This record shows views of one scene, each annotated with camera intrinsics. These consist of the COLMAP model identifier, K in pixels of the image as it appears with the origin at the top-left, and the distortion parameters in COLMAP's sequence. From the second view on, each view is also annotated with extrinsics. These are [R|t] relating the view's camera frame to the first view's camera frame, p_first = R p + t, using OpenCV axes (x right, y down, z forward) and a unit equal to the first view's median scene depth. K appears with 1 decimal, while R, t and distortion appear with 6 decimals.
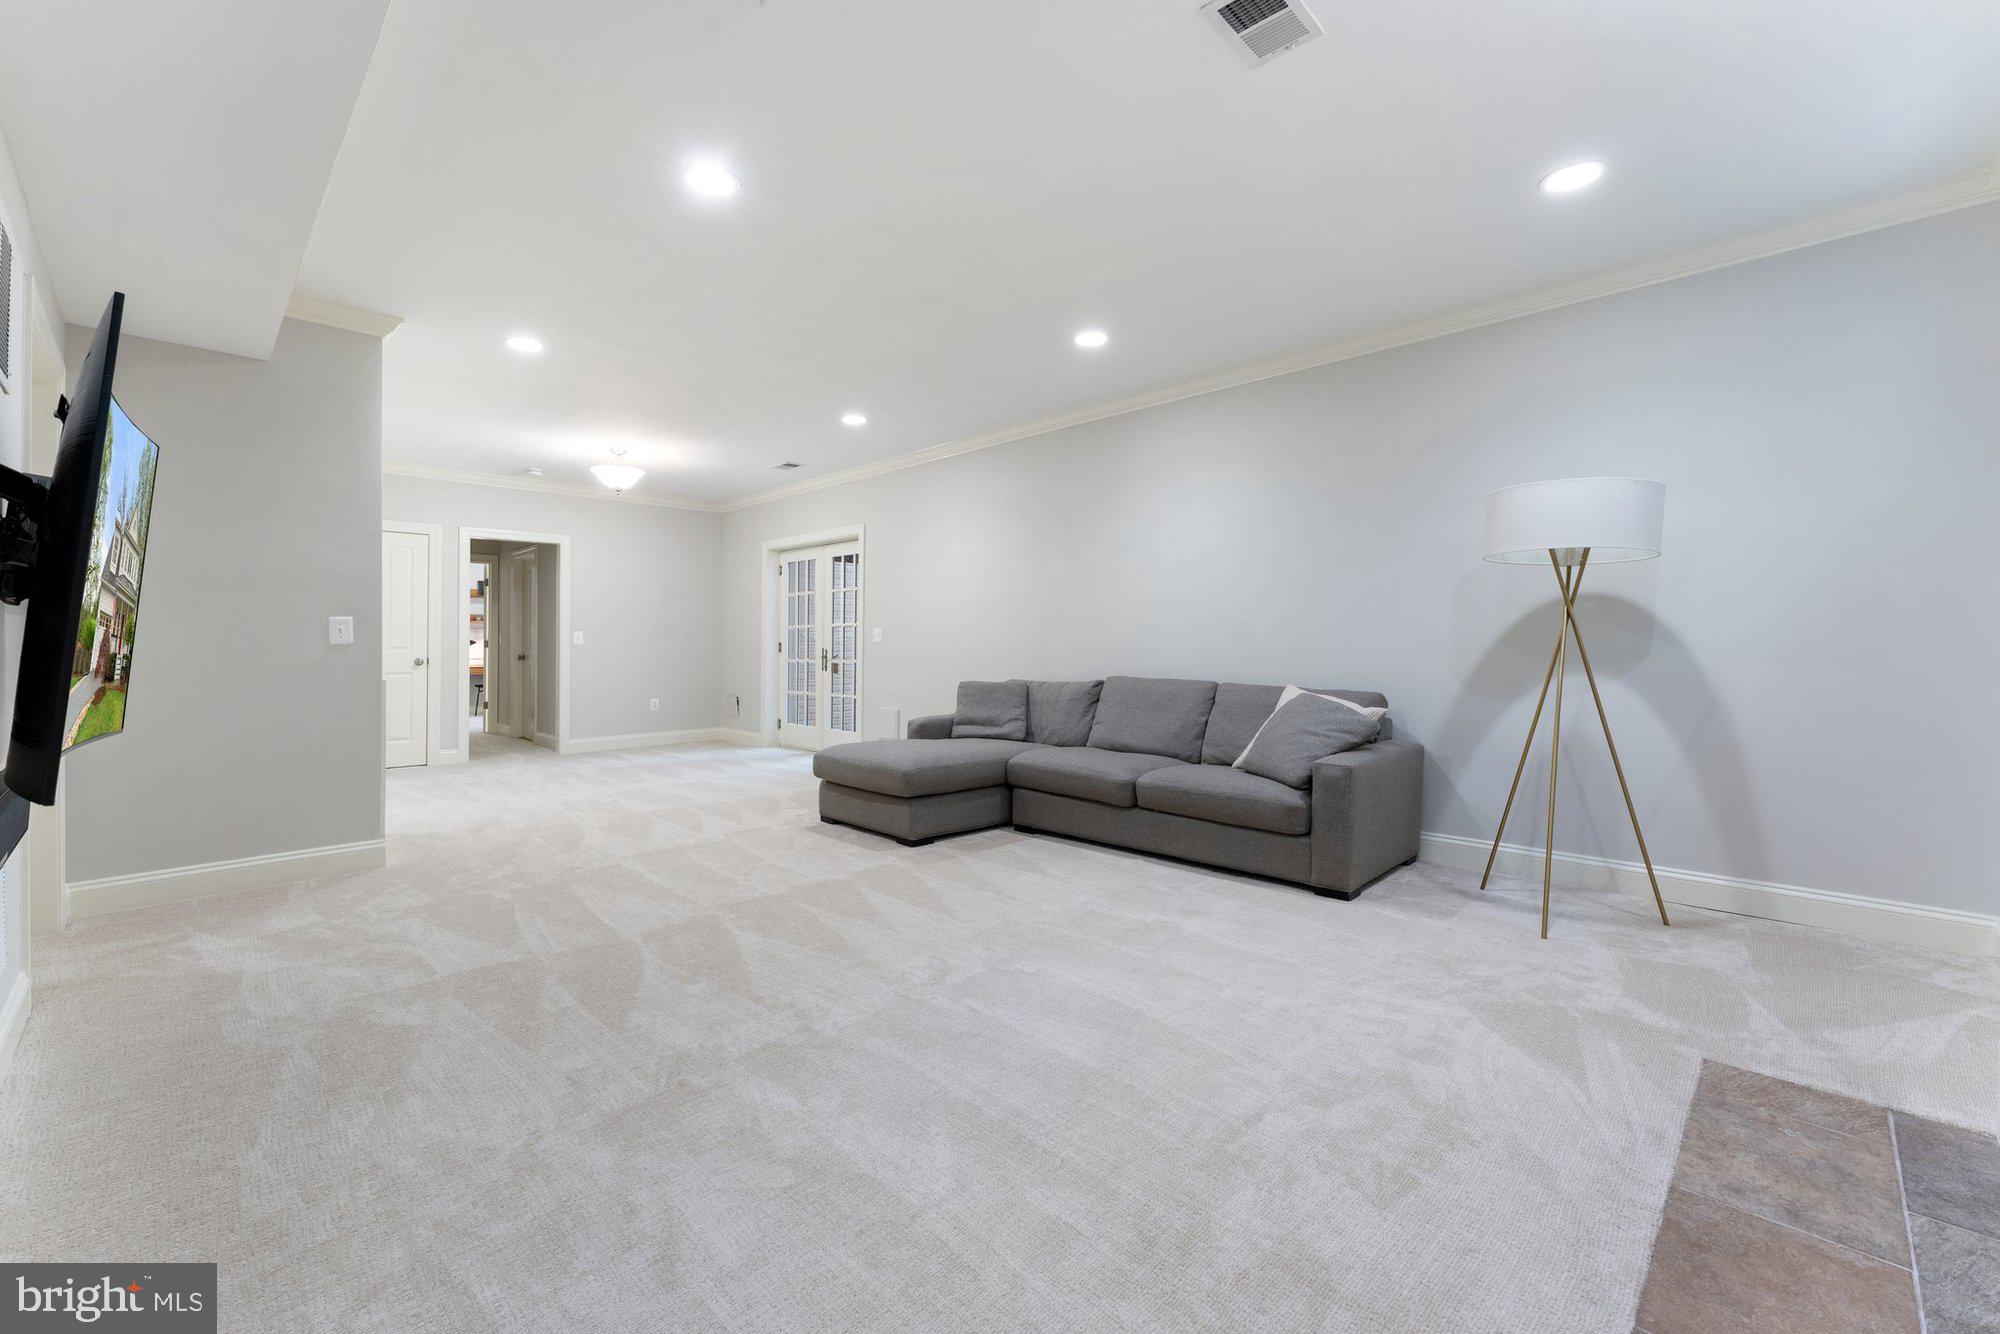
lens RADIAL K [[816.8, 0, 995.0], [0, 816.8, 649.5], [0, 0, 1]] dist [0.000512, 0.000011]
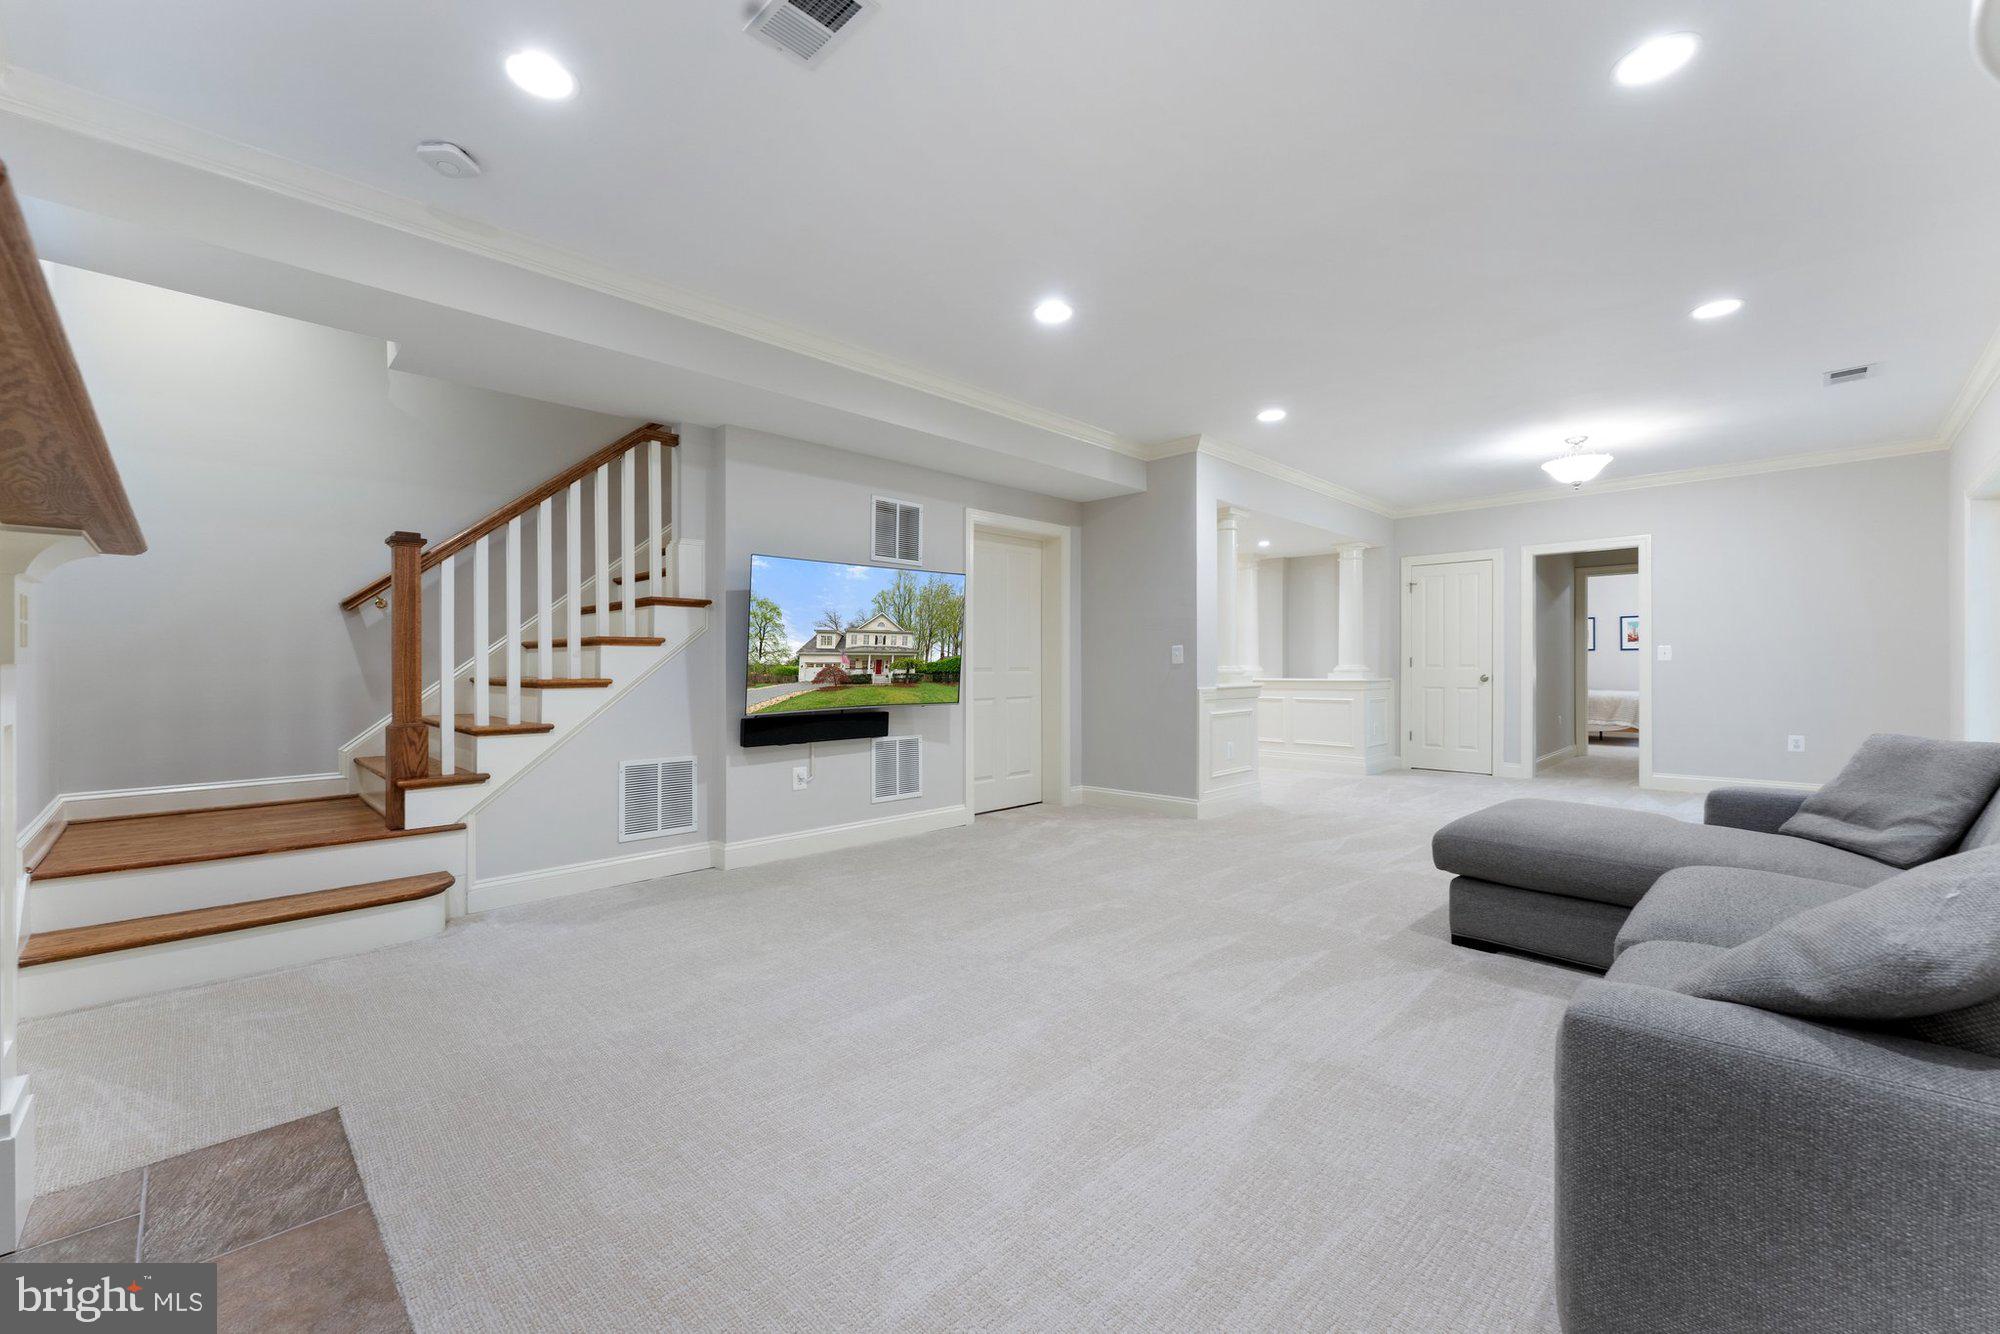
lens RADIAL K [[804.7, 0, 1000.0], [0, 804.7, 667.0], [0, 0, 1]] dist [0.000046, -0.000080]
pose [[0.001559, 0.003651, -0.999992, 0.694179], [-0.000726, 0.999993, 0.003650, -0.006805], [0.999999, 0.000720, 0.001562, 0.675156]]
